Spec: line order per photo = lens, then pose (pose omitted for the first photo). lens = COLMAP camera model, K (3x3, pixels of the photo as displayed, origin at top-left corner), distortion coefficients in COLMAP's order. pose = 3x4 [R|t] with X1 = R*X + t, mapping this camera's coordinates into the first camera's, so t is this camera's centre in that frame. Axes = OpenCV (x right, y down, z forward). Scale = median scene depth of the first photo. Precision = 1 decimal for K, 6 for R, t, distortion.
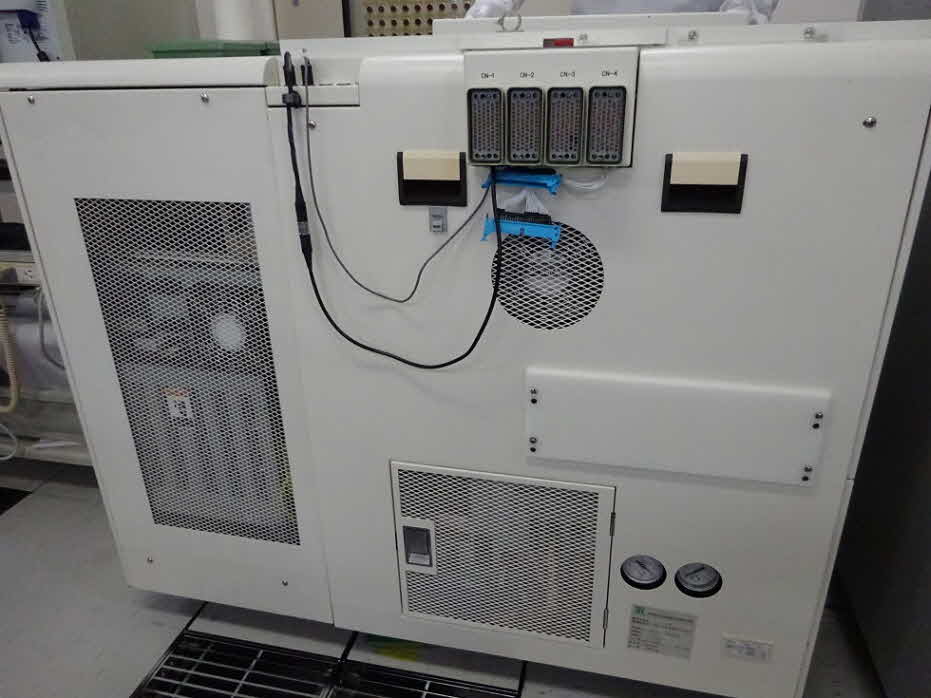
lens RADIAL K [[678.5, 0, 463.9], [0, 678.5, 351.8], [0, 0, 1]] dist [-0.002091, -0.004791]
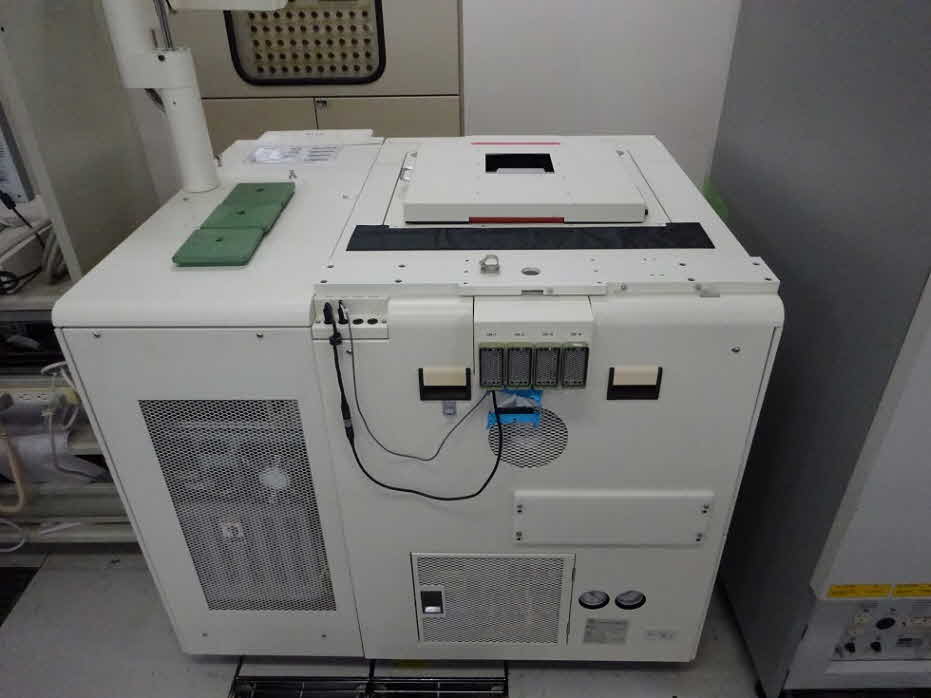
lens RADIAL K [[678.5, 0, 463.9], [0, 678.5, 351.8], [0, 0, 1]] dist [-0.002091, -0.004791]
pose [[0.976764, -0.111535, 0.183010, -0.232557], [0.082554, 0.983824, 0.158980, -0.489745], [-0.197781, -0.140178, 0.970171, -0.303941]]
